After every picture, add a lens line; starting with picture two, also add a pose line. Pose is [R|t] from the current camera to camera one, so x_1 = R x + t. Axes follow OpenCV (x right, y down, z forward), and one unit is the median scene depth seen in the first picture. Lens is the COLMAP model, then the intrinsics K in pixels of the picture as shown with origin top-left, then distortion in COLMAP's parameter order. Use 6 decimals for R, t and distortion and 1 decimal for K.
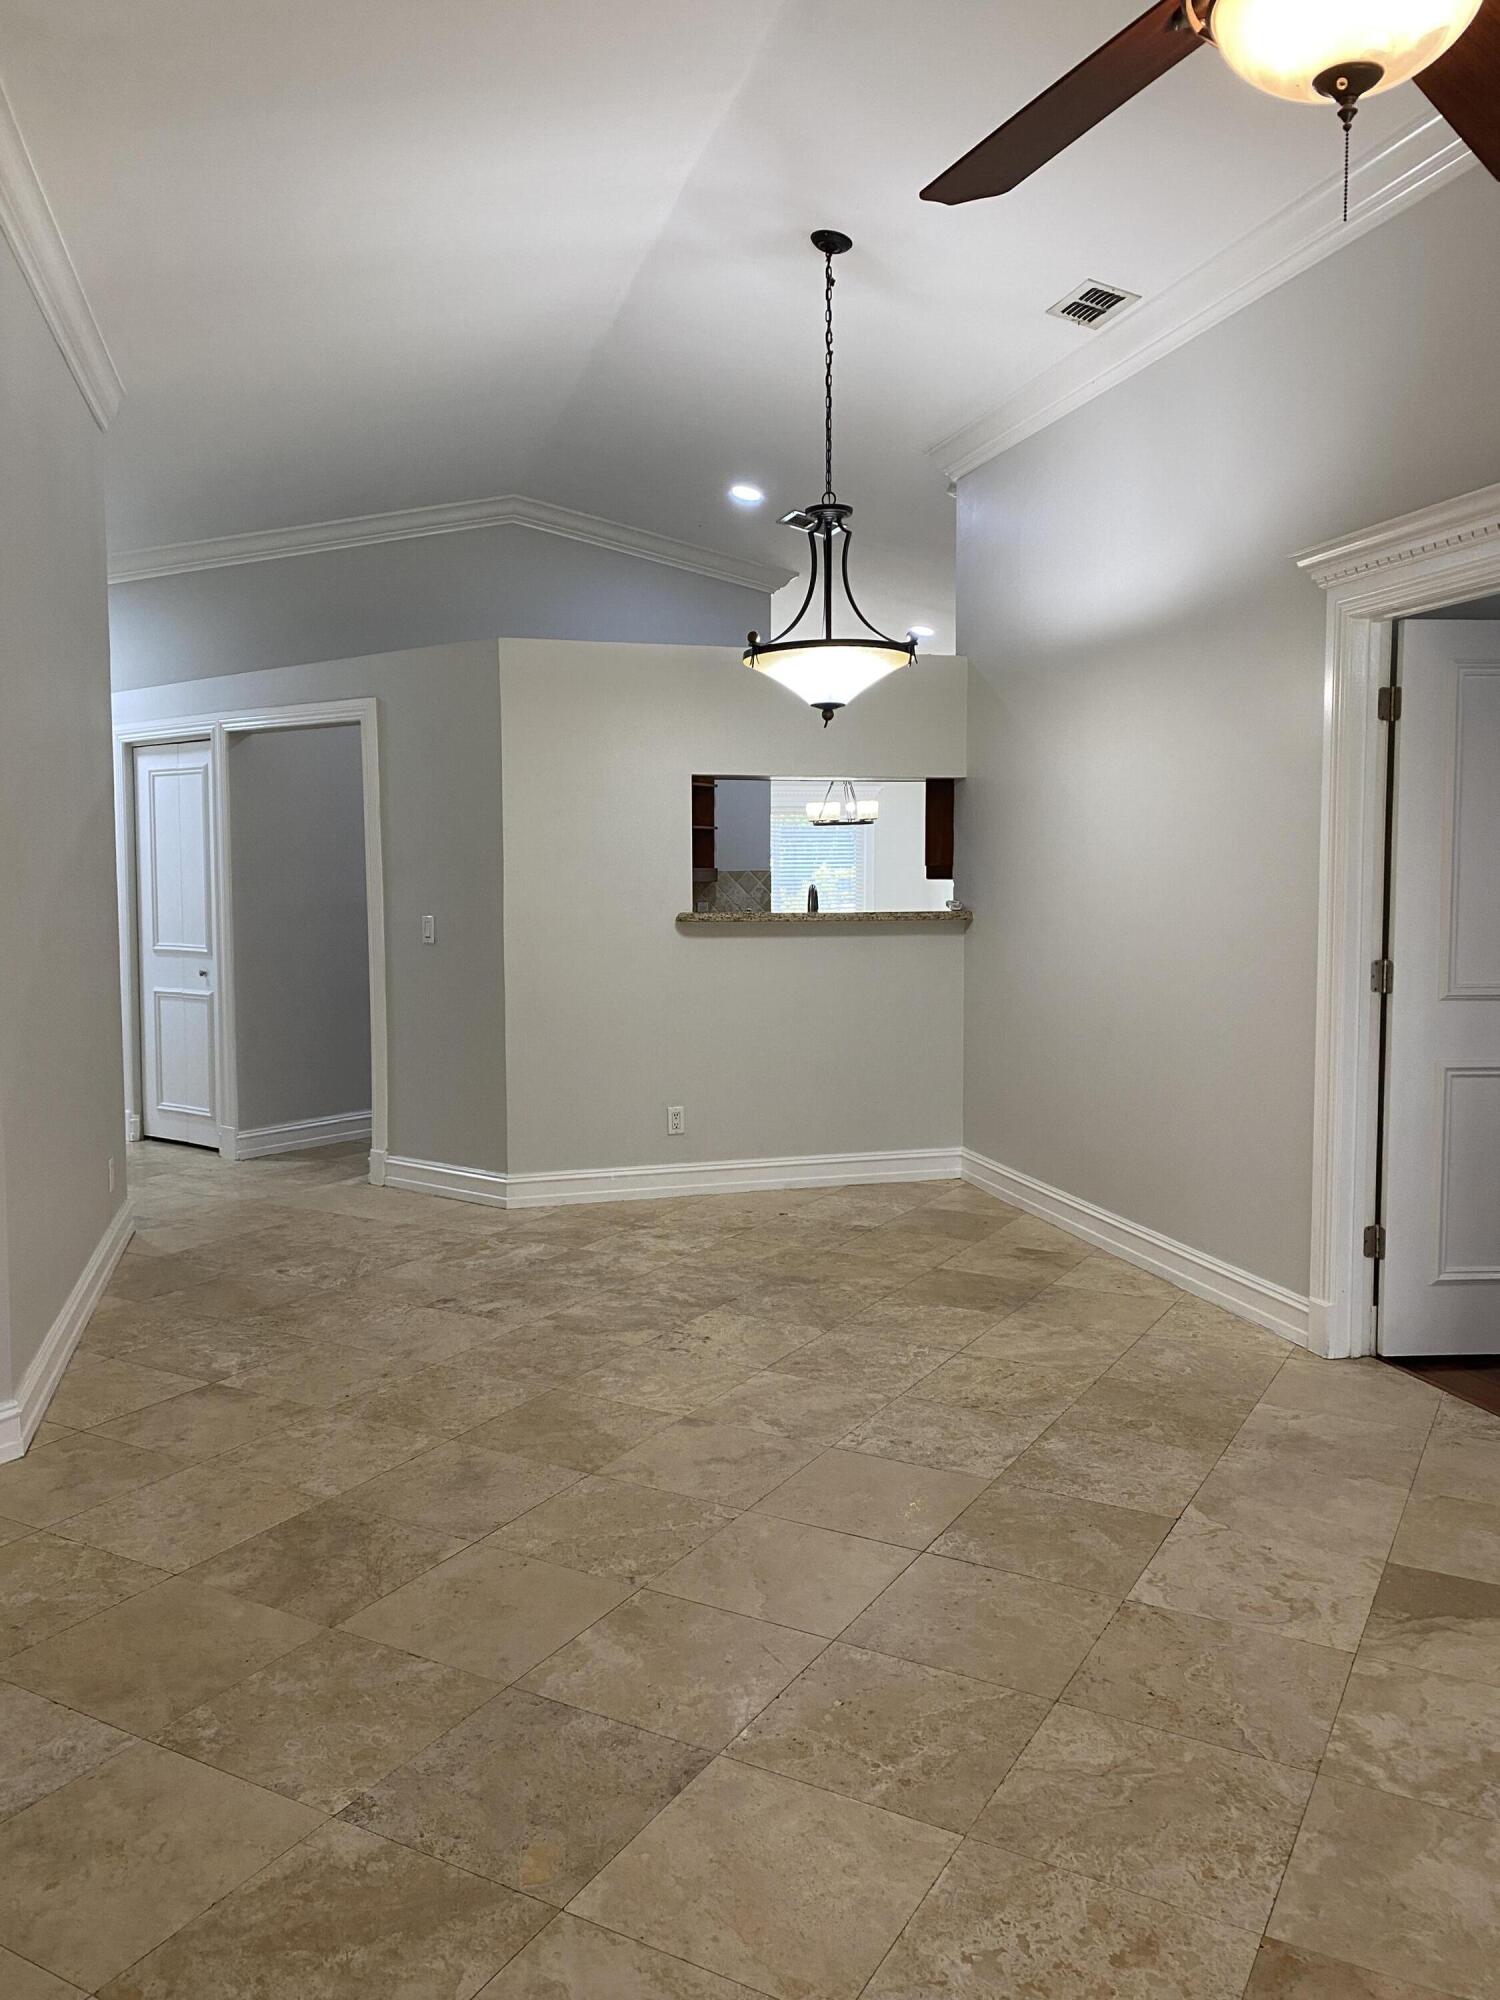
lens RADIAL K [[1532.9, 0, 750.0], [0, 1532.9, 1000.0], [0, 0, 1]] dist [-0.005790, 0.005226]
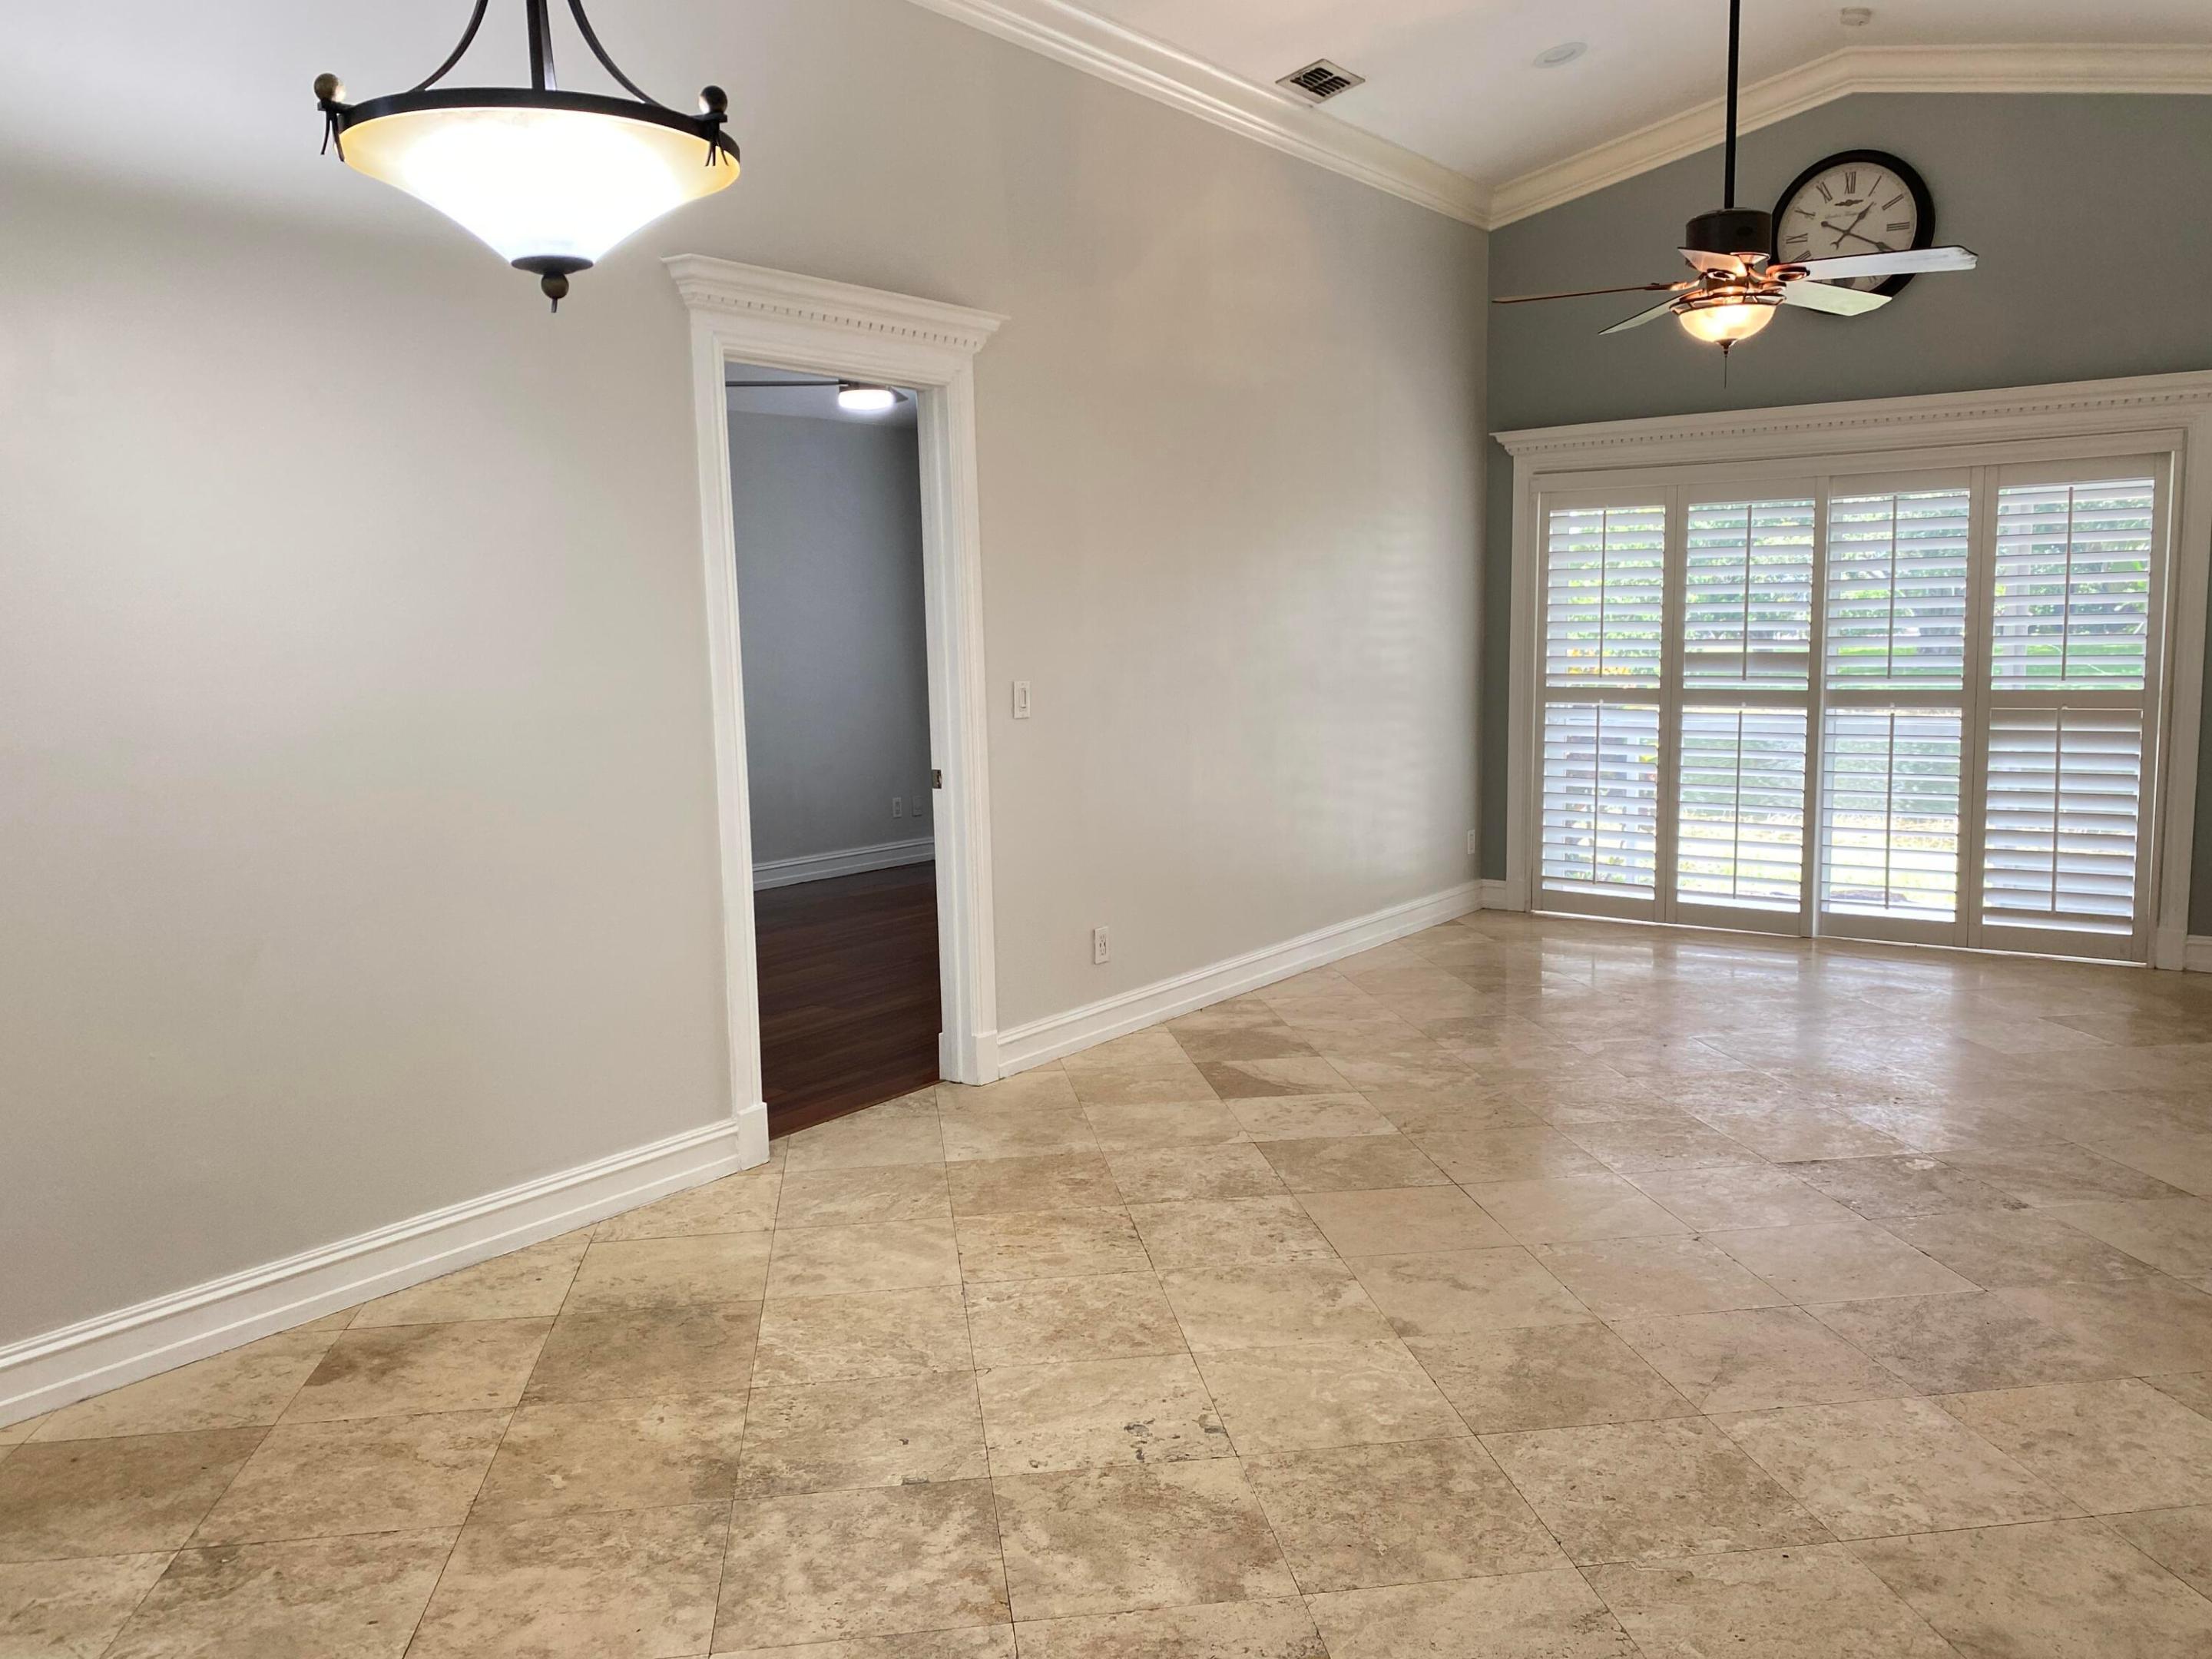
lens RADIAL K [[1695.3, 0, 1114.8], [0, 1695.3, 792.1], [0, 0, 1]] dist [-0.005790, 0.005226]
pose [[-0.608012, -0.072006, 0.790656, -0.599292], [0.092101, 0.982758, 0.160326, -0.140840], [-0.788568, 0.170300, -0.590896, 1.555305]]
